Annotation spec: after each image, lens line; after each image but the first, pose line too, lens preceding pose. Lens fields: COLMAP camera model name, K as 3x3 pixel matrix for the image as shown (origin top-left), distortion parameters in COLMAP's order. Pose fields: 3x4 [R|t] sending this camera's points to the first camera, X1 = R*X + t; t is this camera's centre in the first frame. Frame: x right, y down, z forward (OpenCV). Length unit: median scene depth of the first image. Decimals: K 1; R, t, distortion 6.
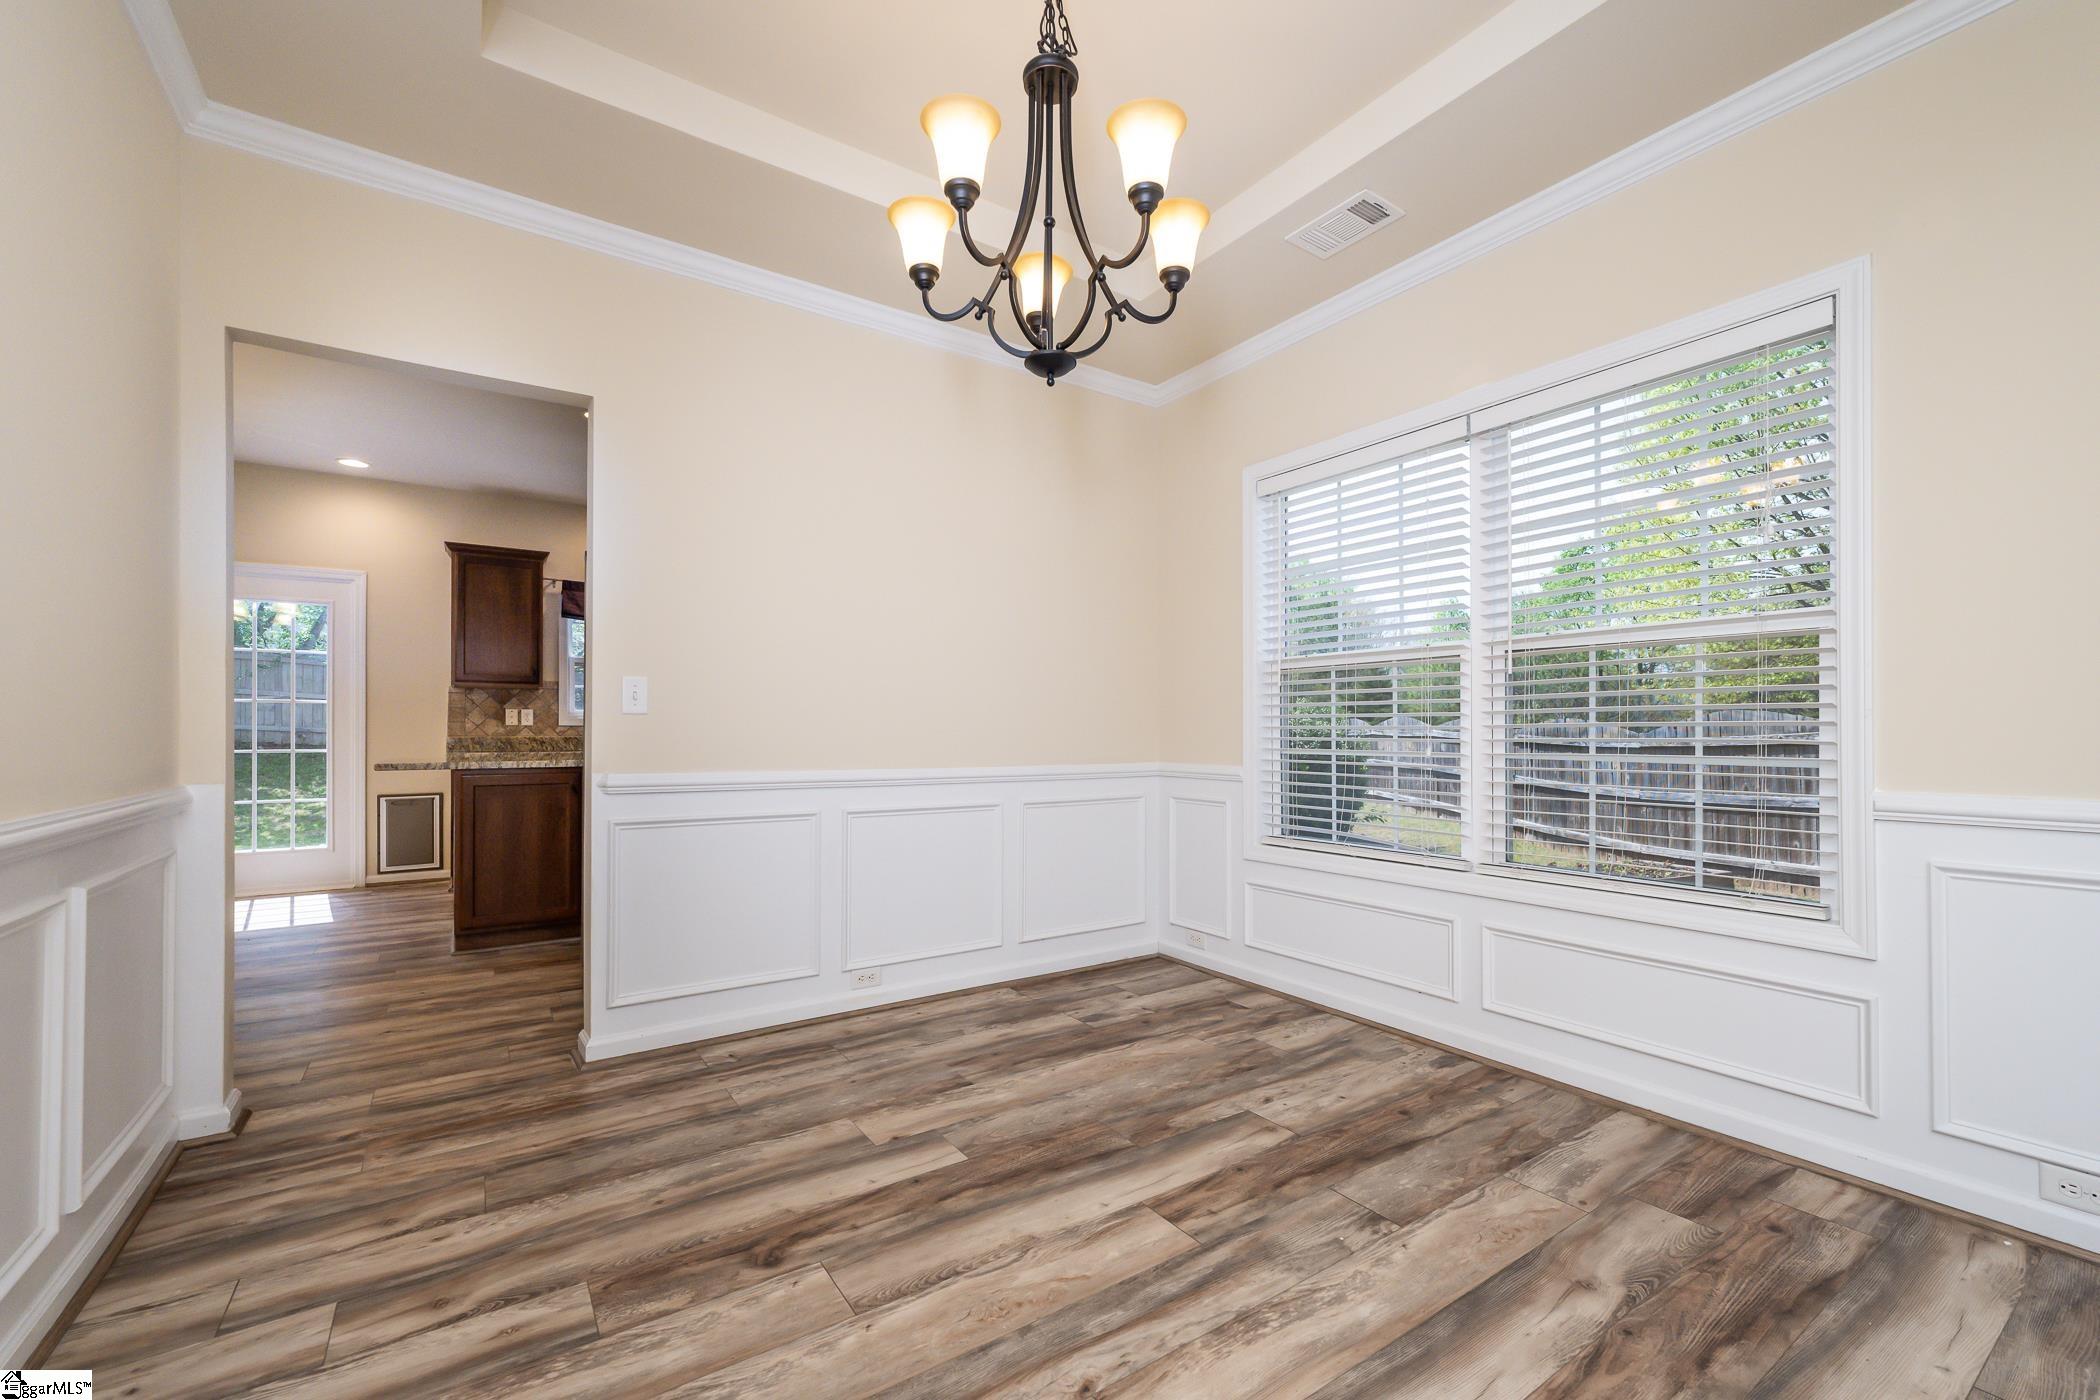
lens RADIAL K [[833.1, 0, 1034.7], [0, 833.1, 713.9], [0, 0, 1]] dist [0.005133, -0.000217]
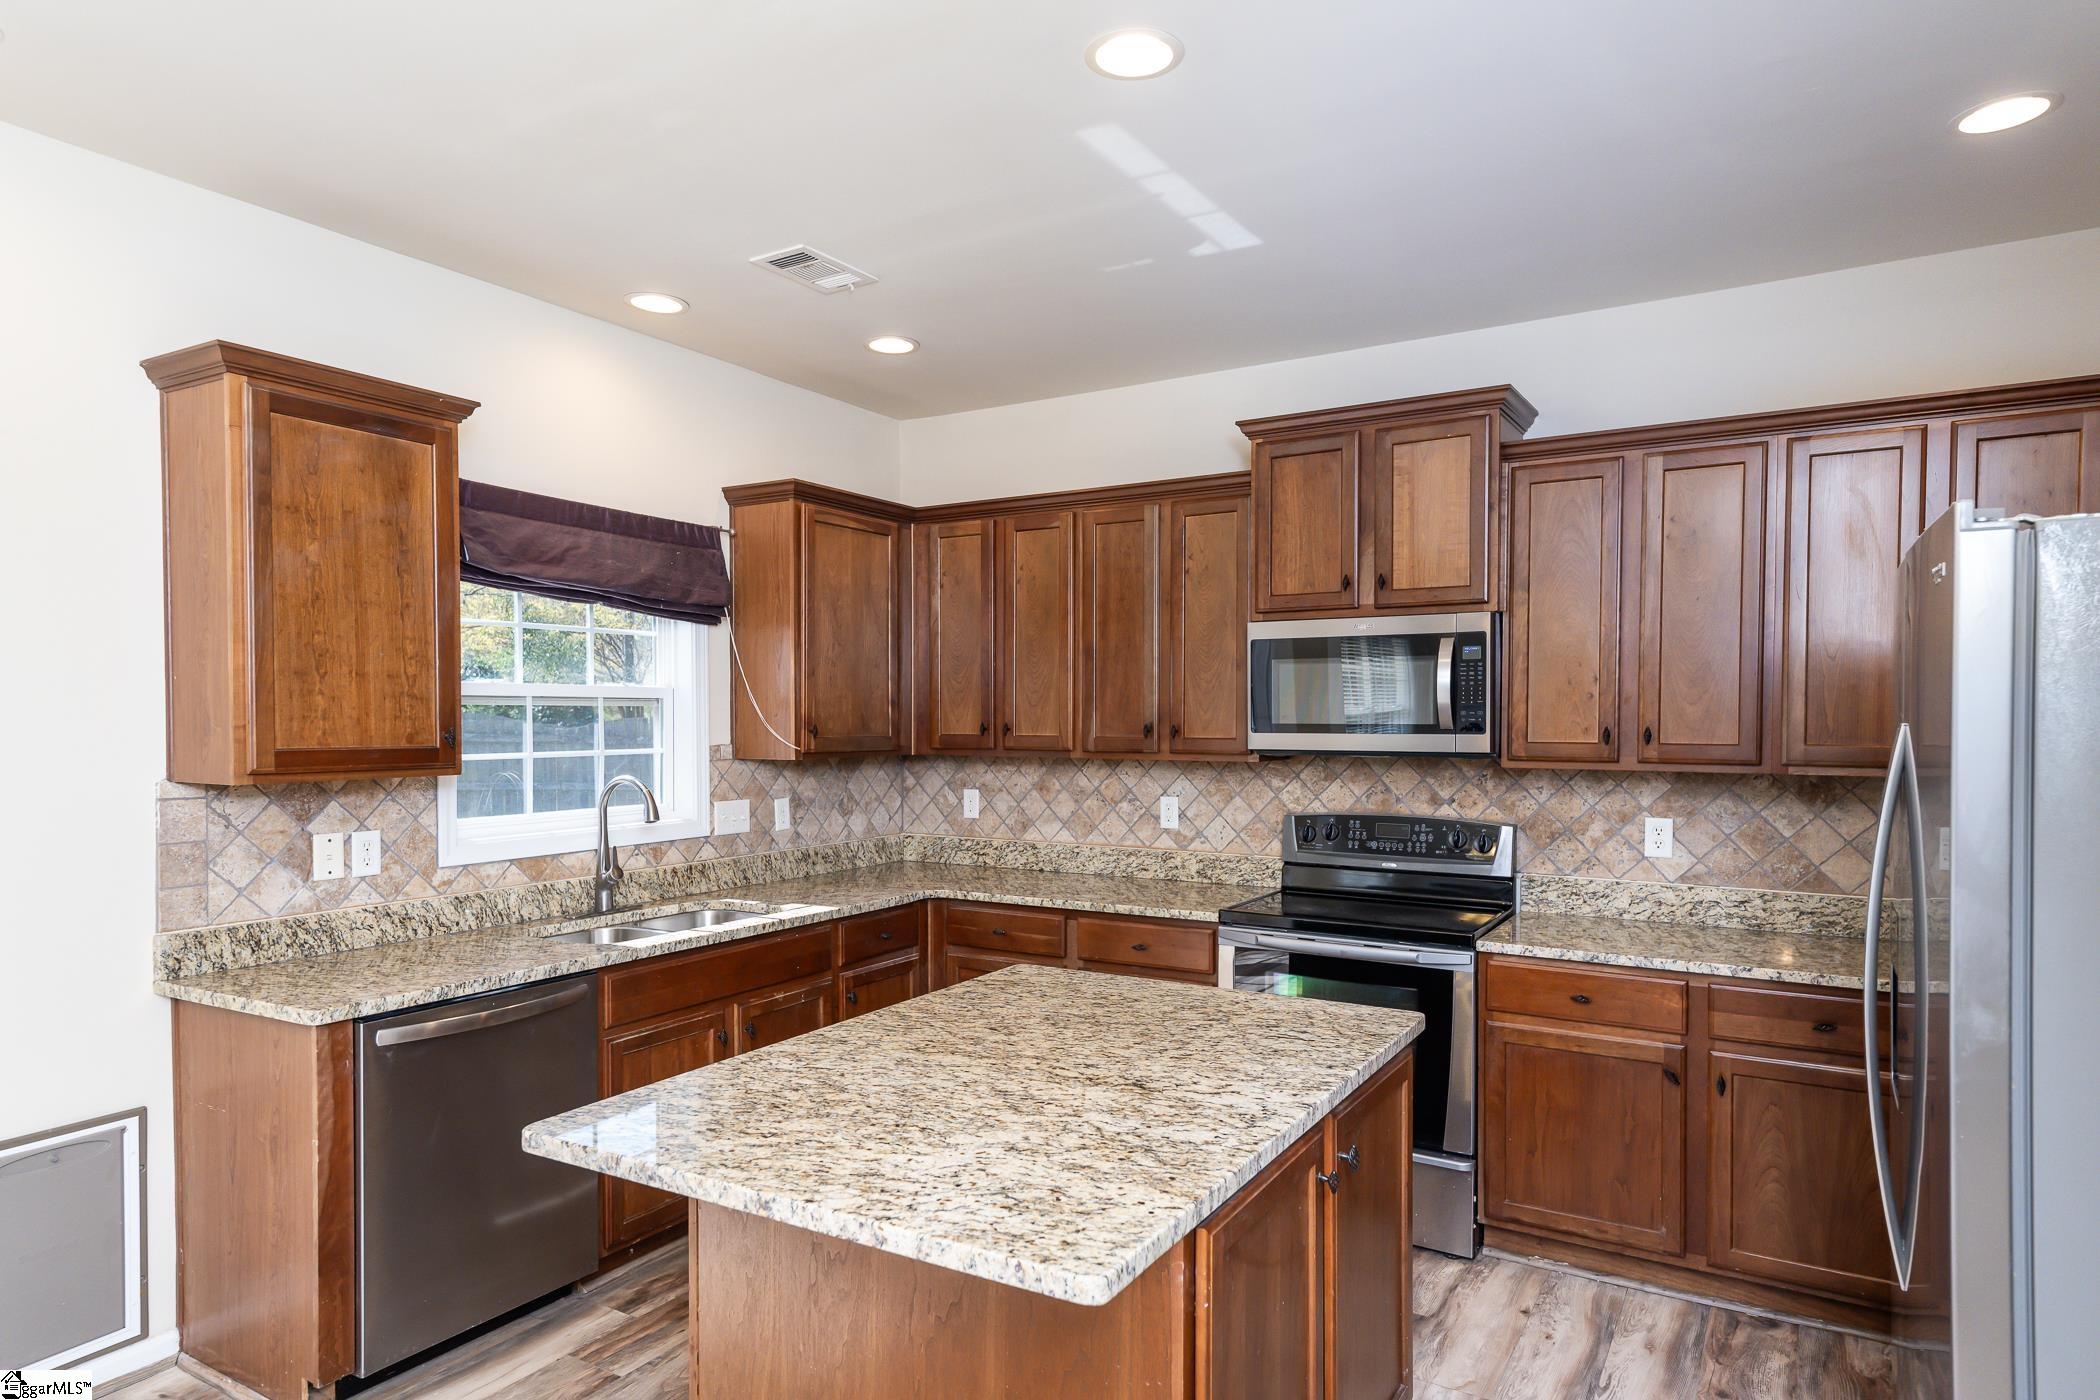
lens RADIAL K [[1223.3, 0, 1044.8], [0, 1223.3, 741.5], [0, 0, 1]] dist [0.033675, -0.008607]
pose [[0.910880, -0.000812, 0.412670, -0.579681], [-0.016550, 0.999122, 0.038496, -0.071389], [-0.412339, -0.041895, 0.910067, 0.412178]]
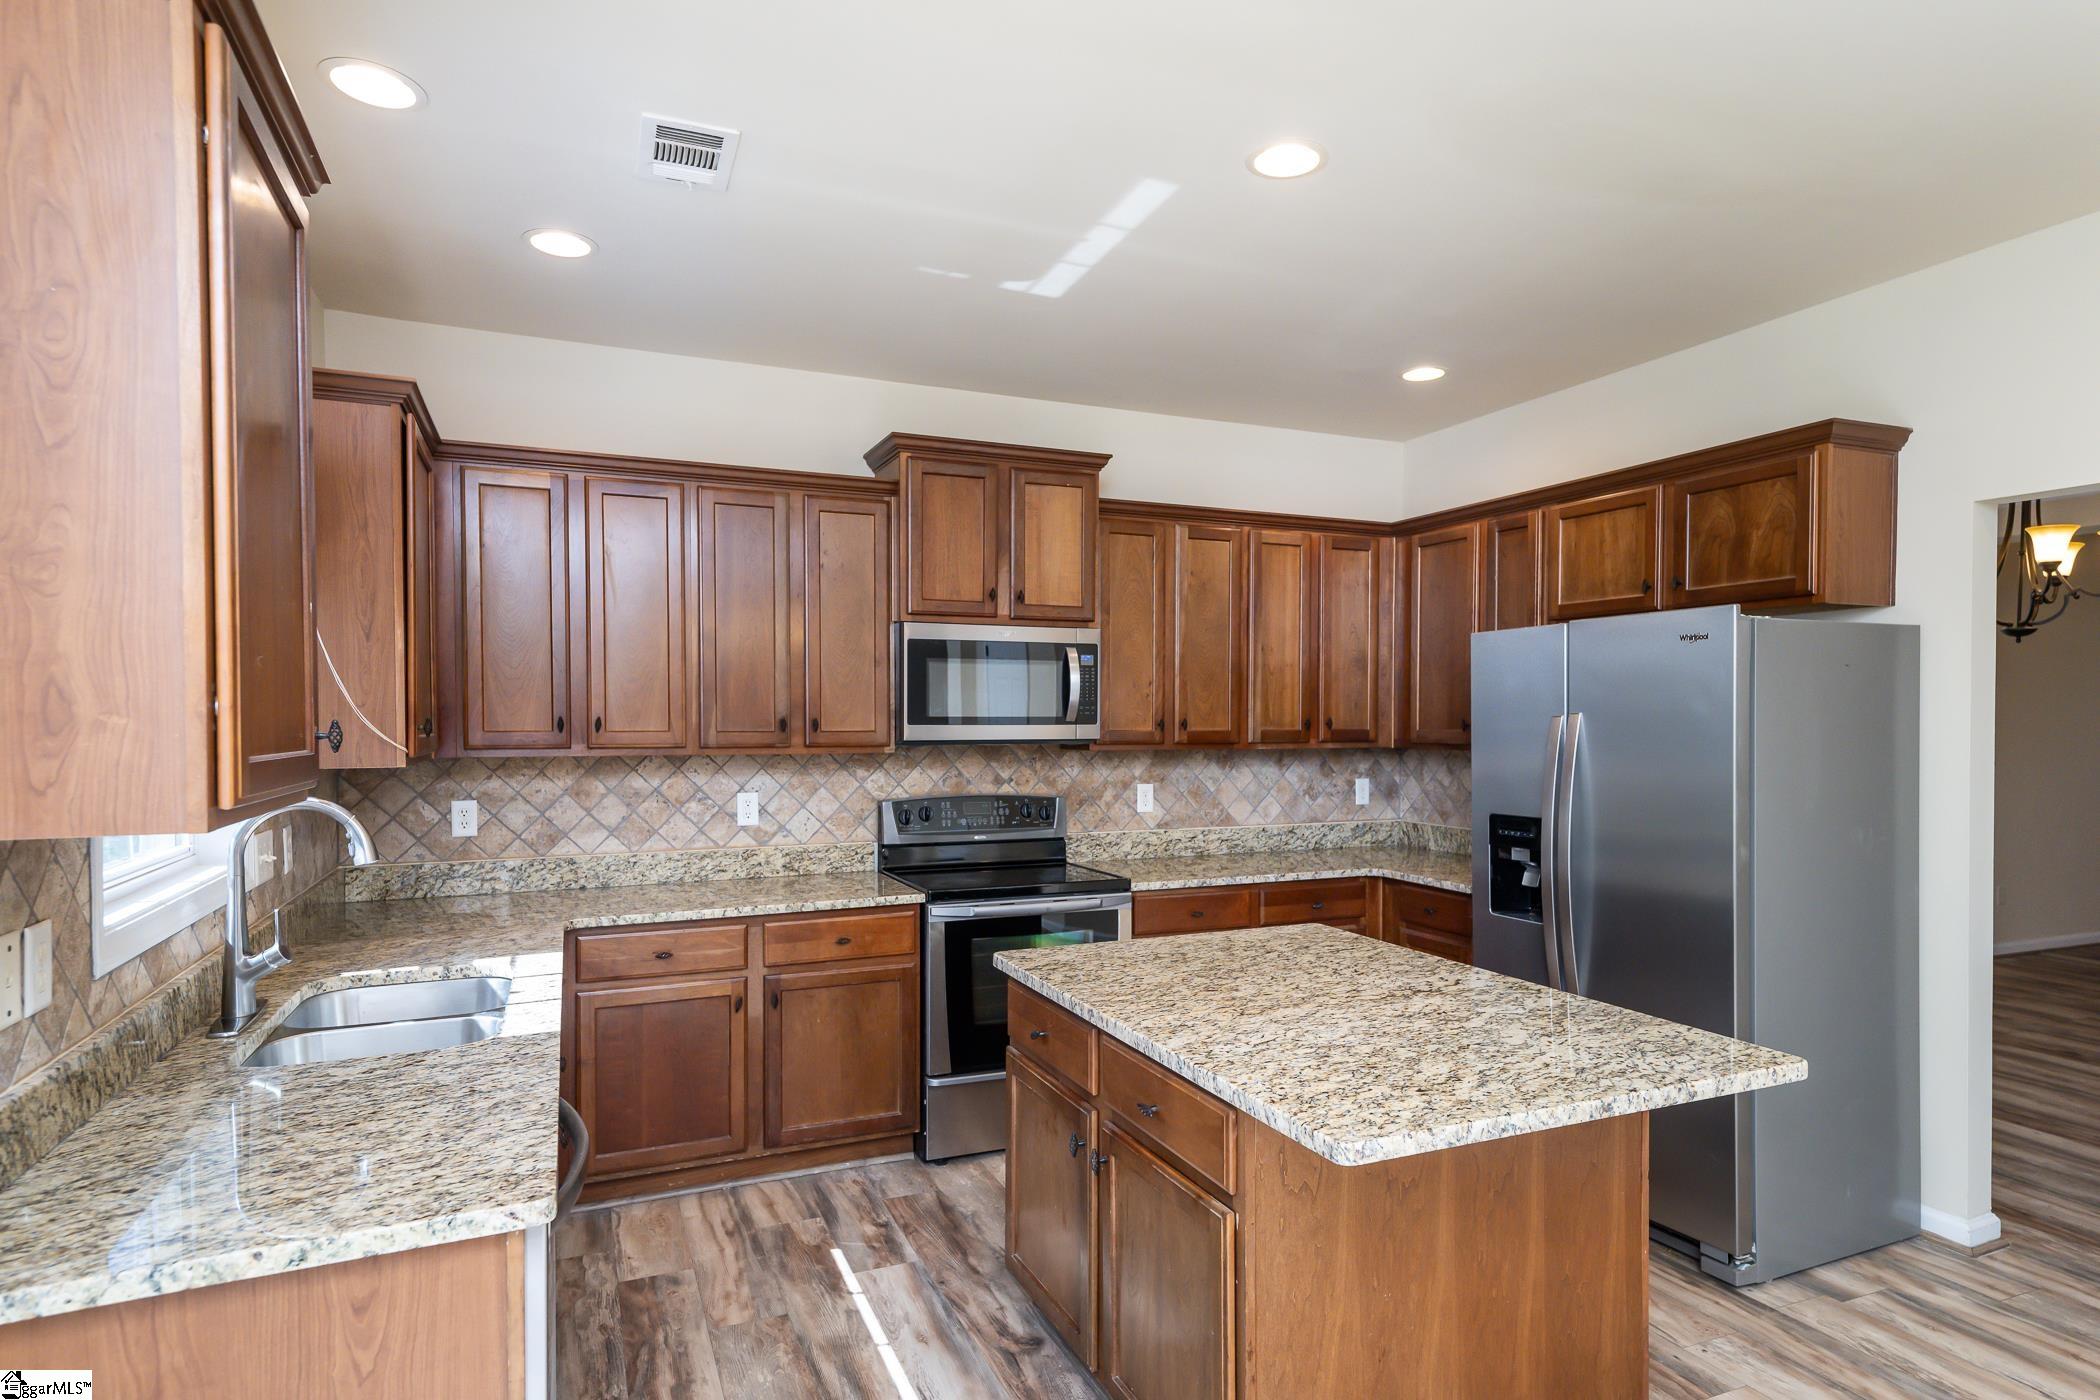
lens RADIAL K [[1142.5, 0, 1063.9], [0, 1142.5, 743.2], [0, 0, 1]] dist [0.024567, -0.000607]
pose [[0.192821, -0.016020, 0.981103, -0.841273], [-0.023158, 0.999514, 0.020872, -0.057901], [-0.980961, -0.026745, 0.192356, 0.754451]]
